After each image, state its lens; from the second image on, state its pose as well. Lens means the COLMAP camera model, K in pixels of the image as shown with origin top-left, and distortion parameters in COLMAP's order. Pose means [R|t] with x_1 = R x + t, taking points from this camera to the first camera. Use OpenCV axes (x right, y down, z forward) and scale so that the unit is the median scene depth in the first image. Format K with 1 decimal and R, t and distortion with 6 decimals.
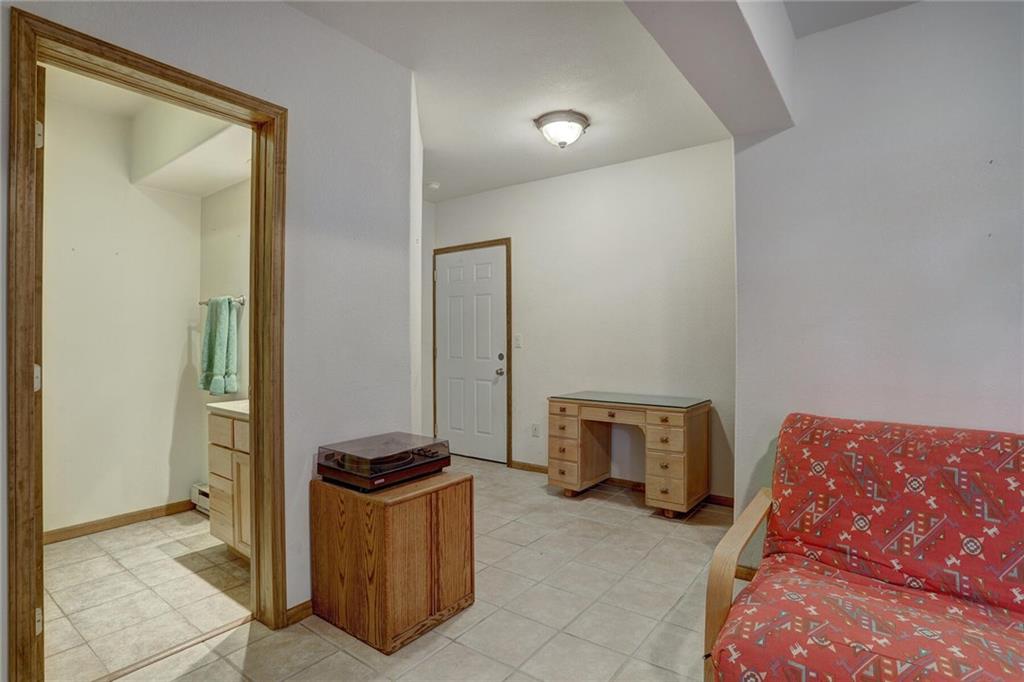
lens RADIAL K [[490.5, 0, 530.4], [0, 490.5, 339.4], [0, 0, 1]] dist [-0.017049, -0.000965]
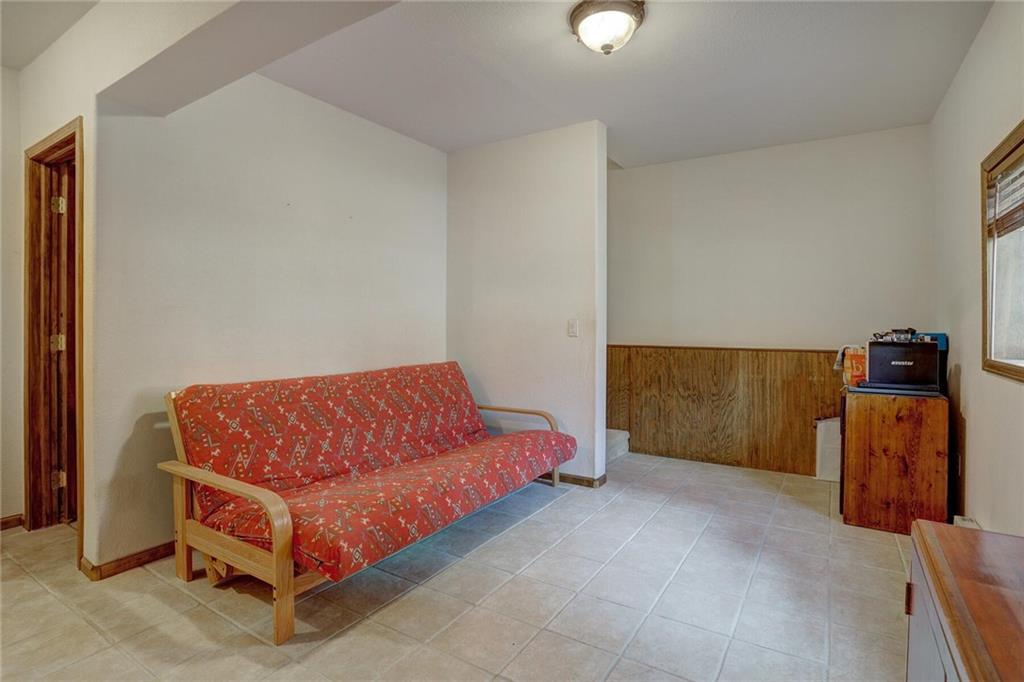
lens RADIAL K [[497.8, 0, 507.2], [0, 497.8, 332.3], [0, 0, 1]] dist [-0.058836, 0.023998]
pose [[-0.042417, -0.025216, 0.998782, -0.414678], [-0.020021, 0.999502, 0.024384, -0.004906], [-0.998899, -0.018962, -0.042900, 0.249241]]
